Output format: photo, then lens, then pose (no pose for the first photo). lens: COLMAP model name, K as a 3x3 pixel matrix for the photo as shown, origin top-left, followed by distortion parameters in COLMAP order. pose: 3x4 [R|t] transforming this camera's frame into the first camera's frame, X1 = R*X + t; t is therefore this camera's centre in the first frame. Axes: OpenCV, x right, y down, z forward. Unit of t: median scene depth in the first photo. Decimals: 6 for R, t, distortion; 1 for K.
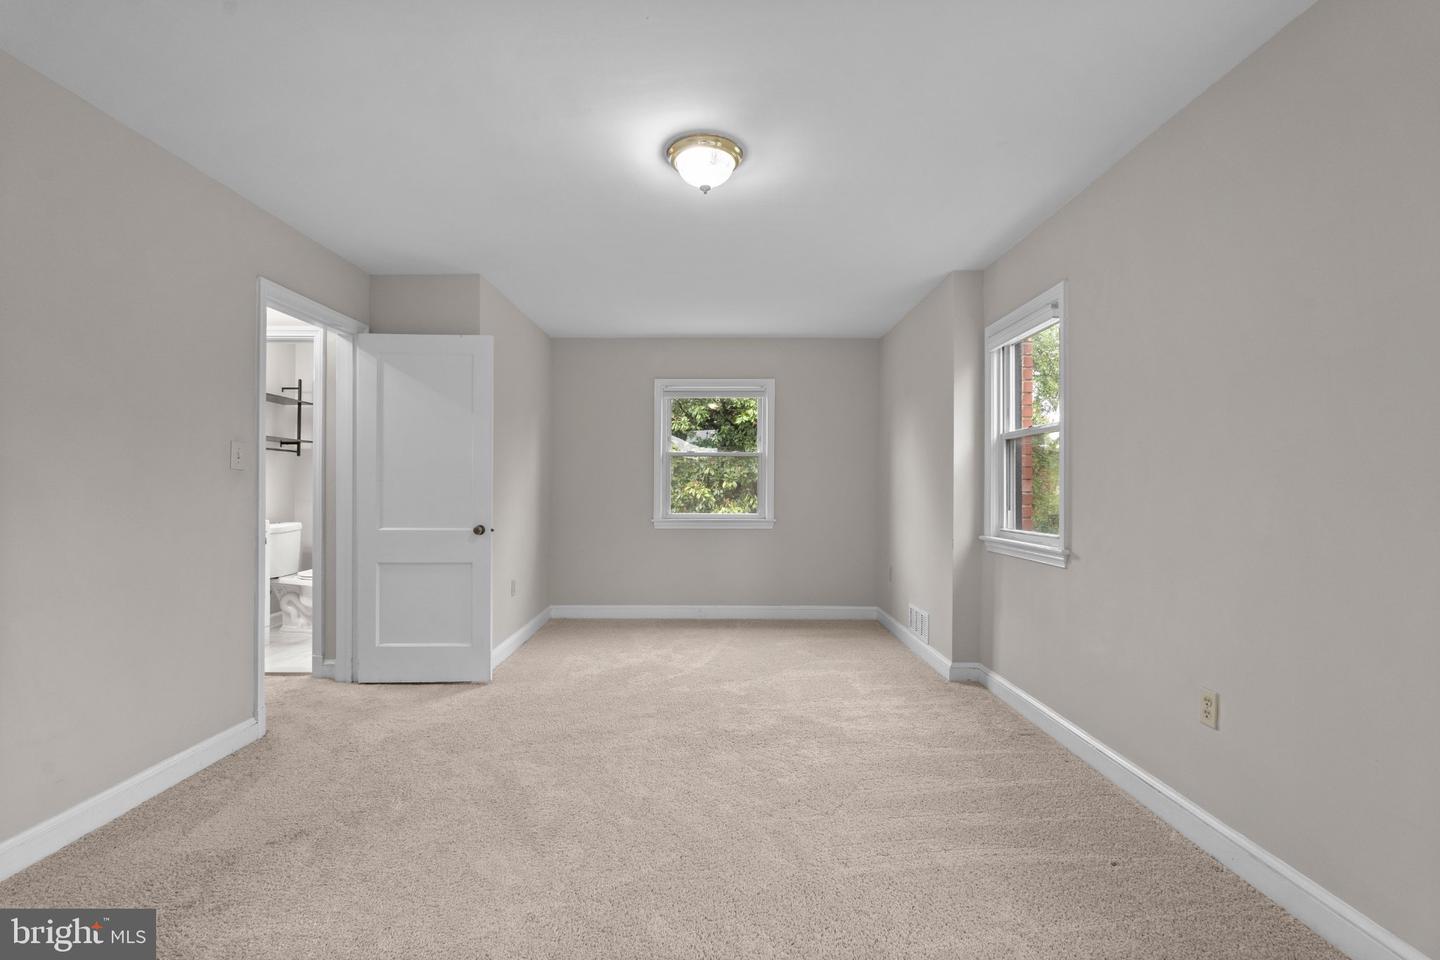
lens RADIAL K [[637.6, 0, 718.1], [0, 637.6, 492.4], [0, 0, 1]] dist [-0.003685, -0.000019]
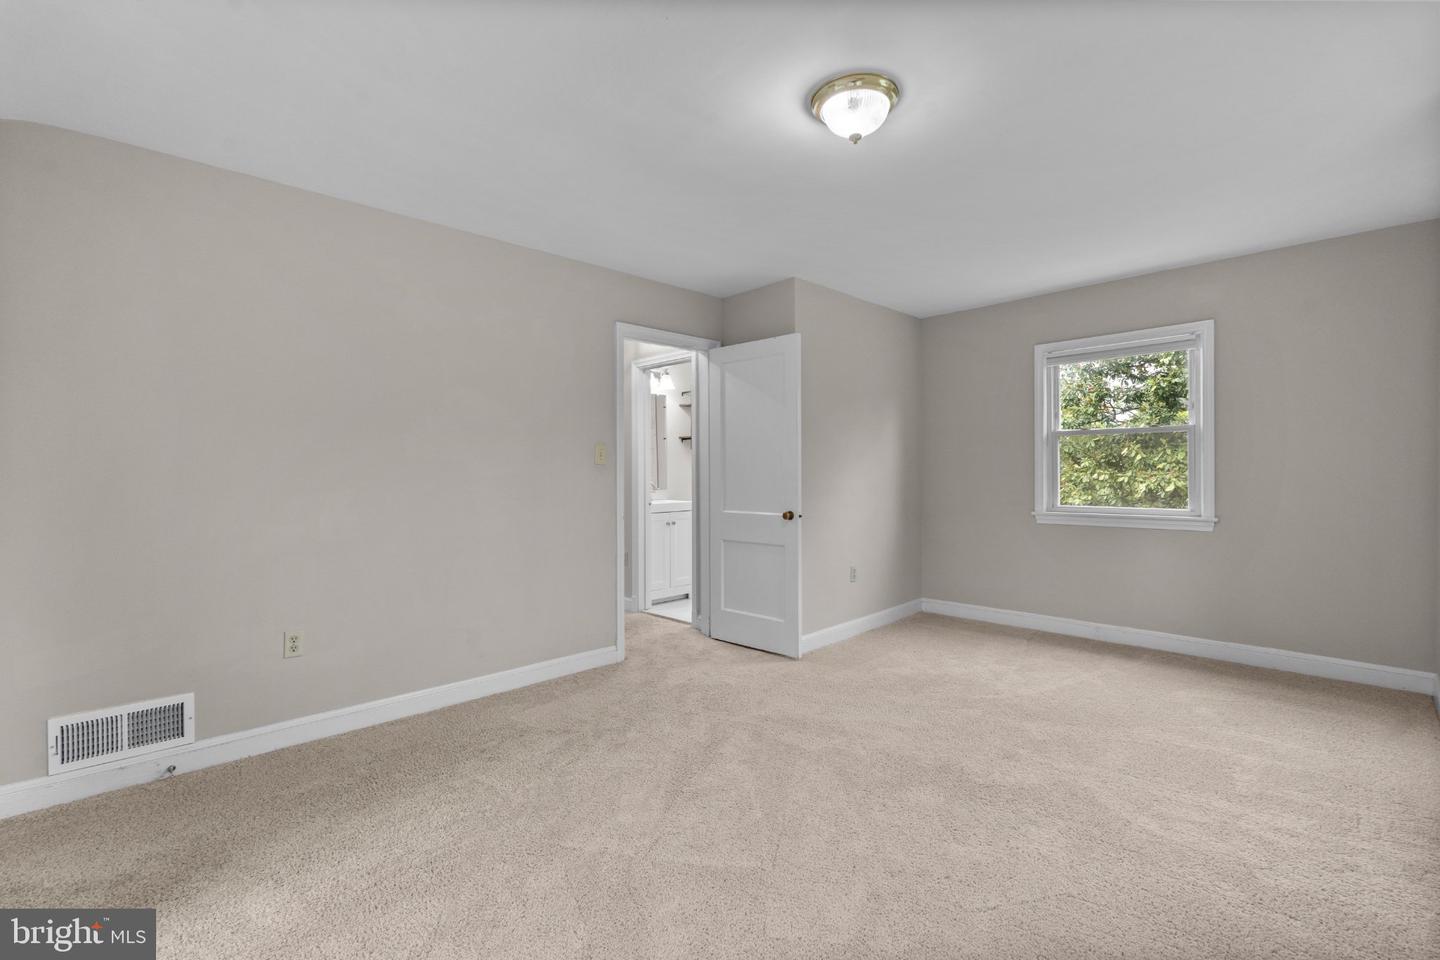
lens RADIAL K [[644.5, 0, 724.1], [0, 644.5, 479.8], [0, 0, 1]] dist [-0.008642, 0.000749]
pose [[0.688874, 0.001488, -0.724880, 0.344157], [0.000994, 0.999995, 0.002997, -0.004793], [0.724881, -0.002785, 0.688869, 0.175094]]
